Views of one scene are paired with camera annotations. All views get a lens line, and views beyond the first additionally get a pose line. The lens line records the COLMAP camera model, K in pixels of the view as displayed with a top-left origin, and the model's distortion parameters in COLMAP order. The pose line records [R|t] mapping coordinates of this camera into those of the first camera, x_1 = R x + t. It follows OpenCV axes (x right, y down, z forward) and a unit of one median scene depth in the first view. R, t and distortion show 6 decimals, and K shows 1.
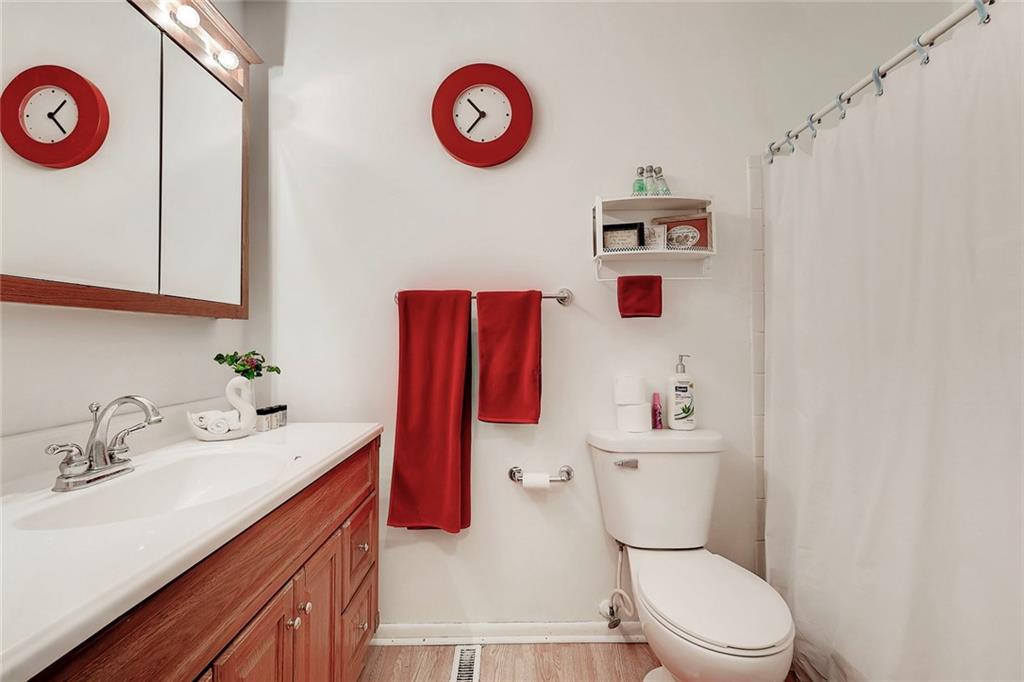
lens RADIAL K [[435.9, 0, 508.1], [0, 435.9, 337.9], [0, 0, 1]] dist [0.001443, -0.000474]
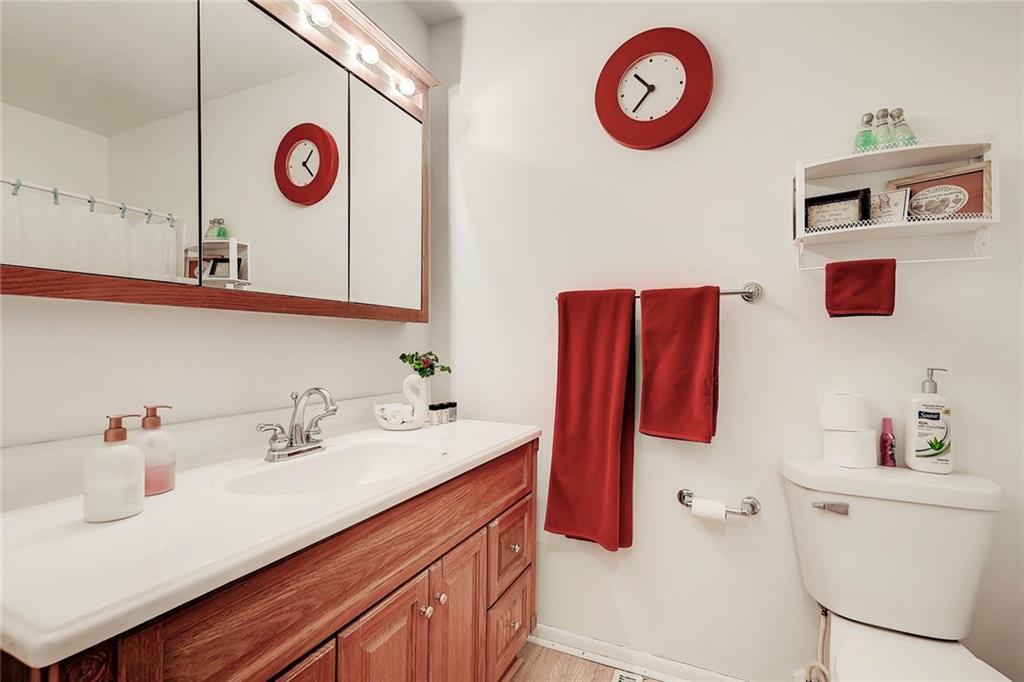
lens RADIAL K [[435.9, 0, 543.3], [0, 435.9, 350.2], [0, 0, 1]] dist [0.001443, -0.000474]
pose [[0.916764, 0.018139, -0.399017, 0.106663], [-0.008770, 0.999642, 0.025293, -0.003145], [0.399333, -0.019689, 0.916595, 0.096121]]
